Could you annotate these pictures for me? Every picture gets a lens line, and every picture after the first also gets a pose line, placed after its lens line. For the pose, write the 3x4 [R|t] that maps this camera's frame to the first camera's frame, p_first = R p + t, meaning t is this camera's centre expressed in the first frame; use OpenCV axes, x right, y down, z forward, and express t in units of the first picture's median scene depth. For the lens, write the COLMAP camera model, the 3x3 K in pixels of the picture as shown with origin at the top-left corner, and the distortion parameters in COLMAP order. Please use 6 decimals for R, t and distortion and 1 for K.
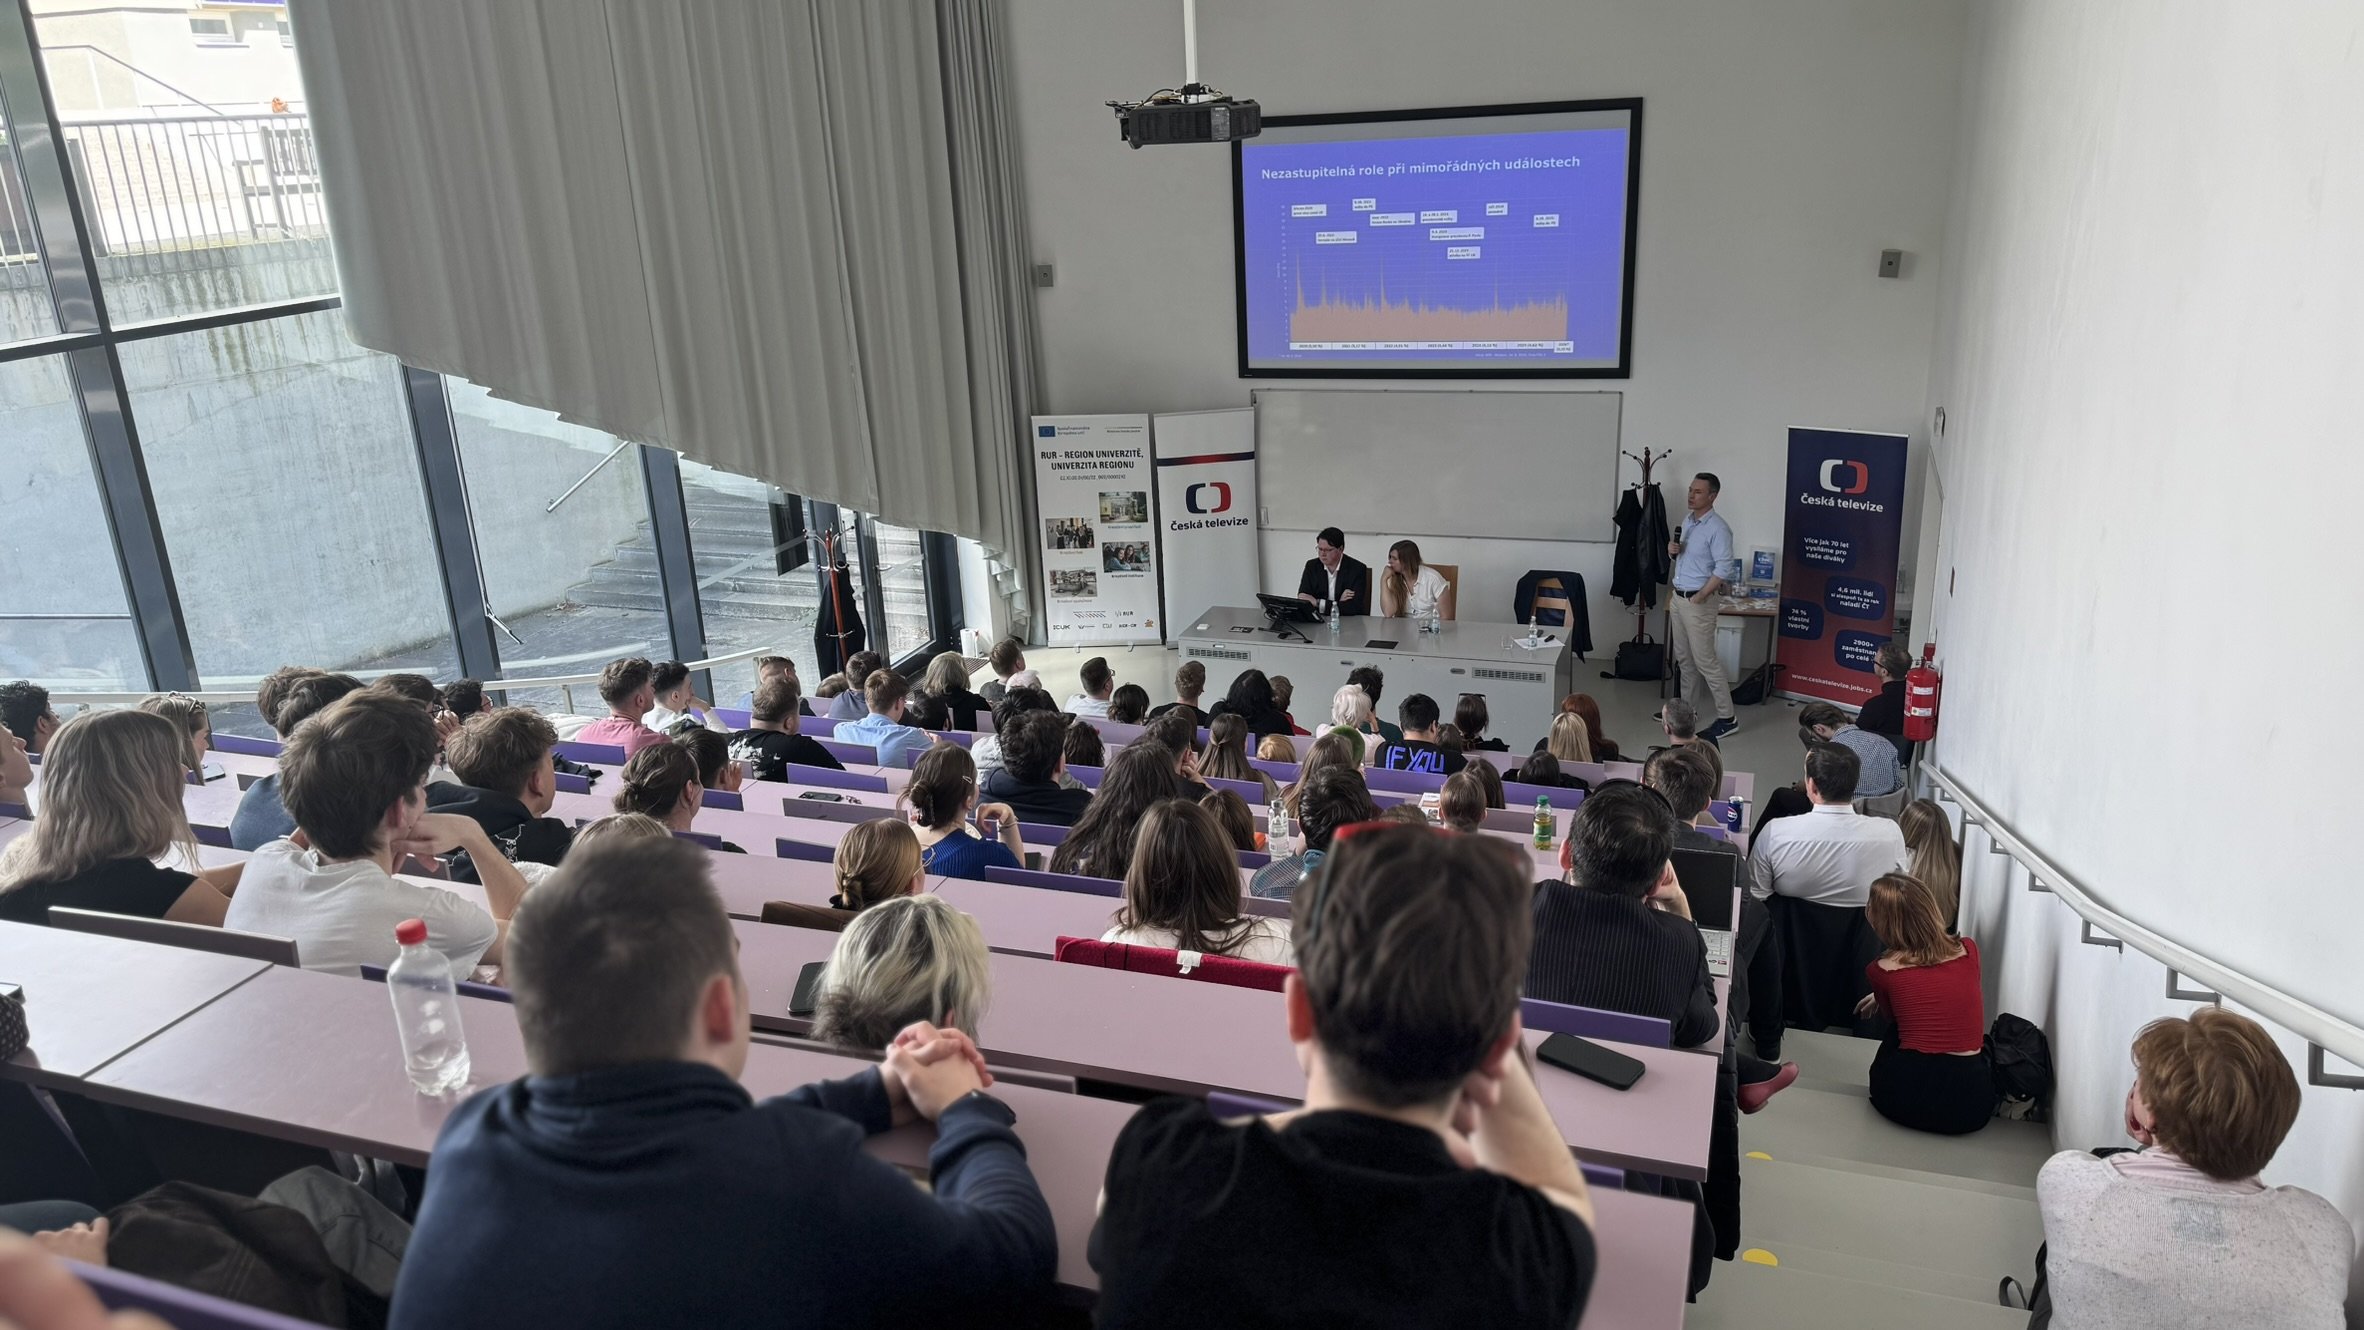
lens RADIAL K [[1707.9, 0, 1182.0], [0, 1707.9, 665.0], [0, 0, 1]] dist [0.020281, -0.002092]
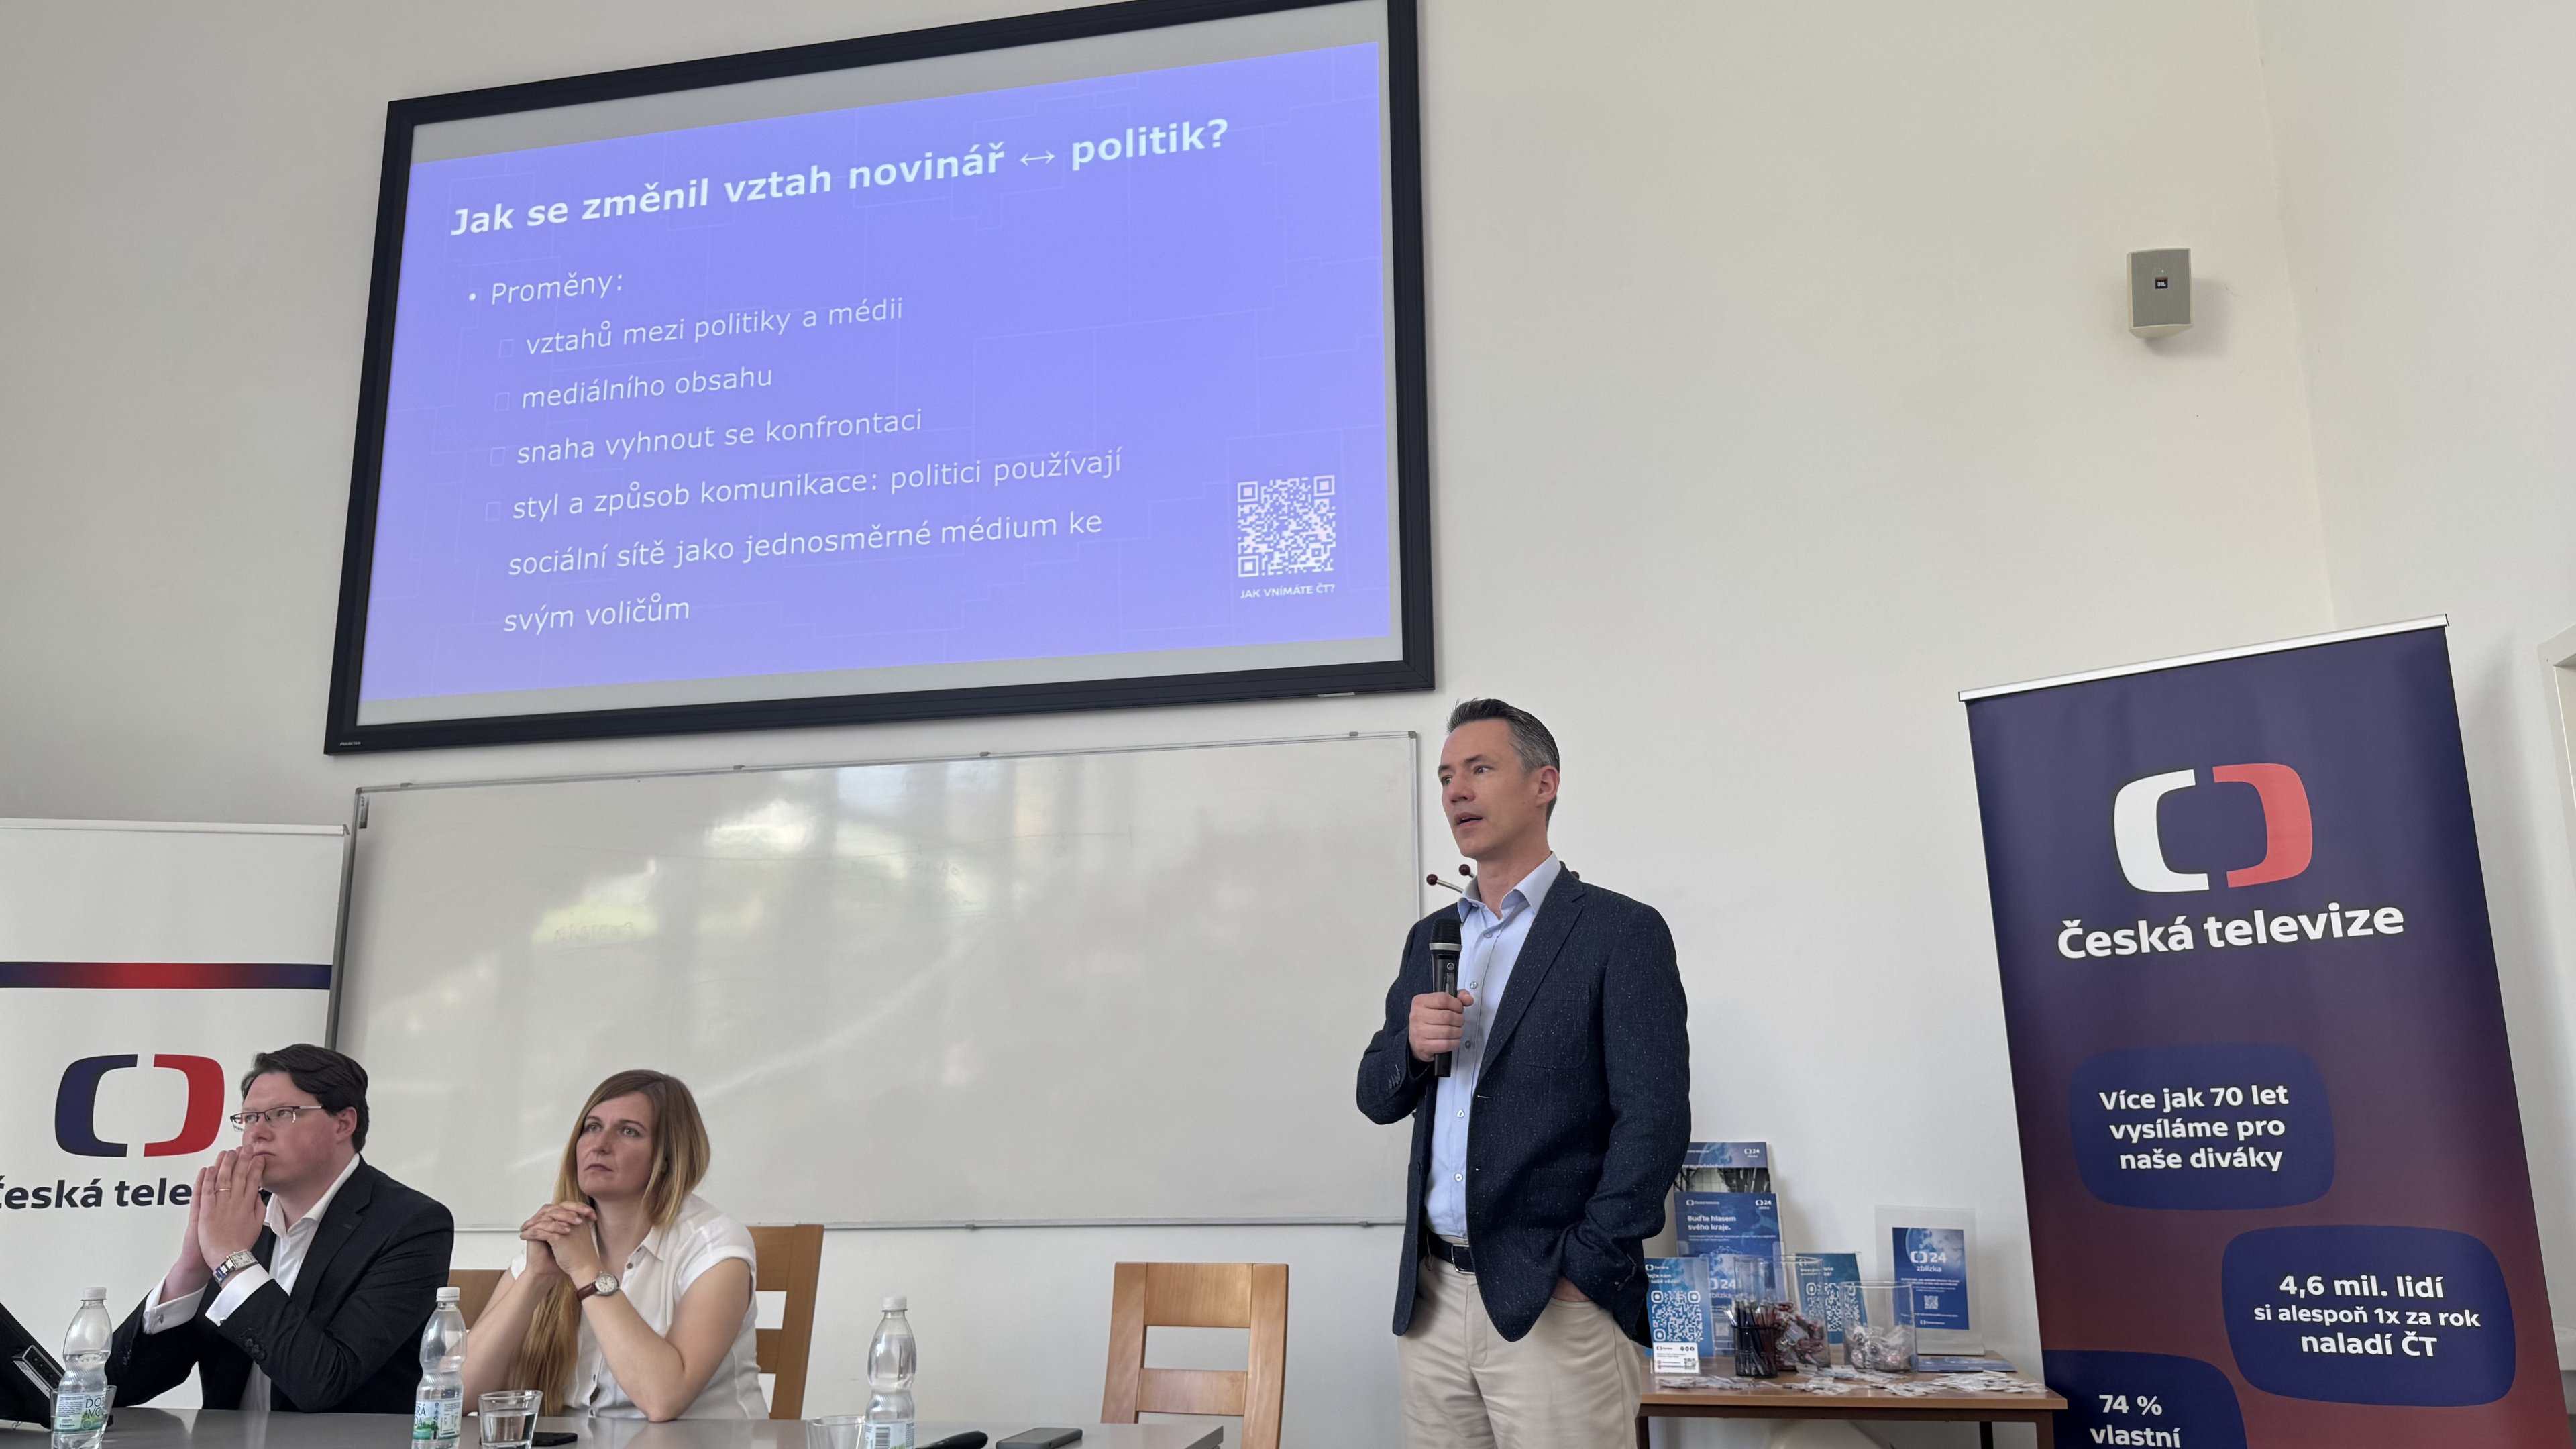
lens RADIAL K [[1861.1, 0, 1288.0], [0, 1861.1, 724.5], [0, 0, 1]] dist [0.020281, -0.002092]
pose [[0.990208, 0.062234, 0.124958, 0.175883], [0.013259, 0.849153, -0.527981, 0.025759], [-0.138966, 0.524467, 0.840013, 0.657961]]
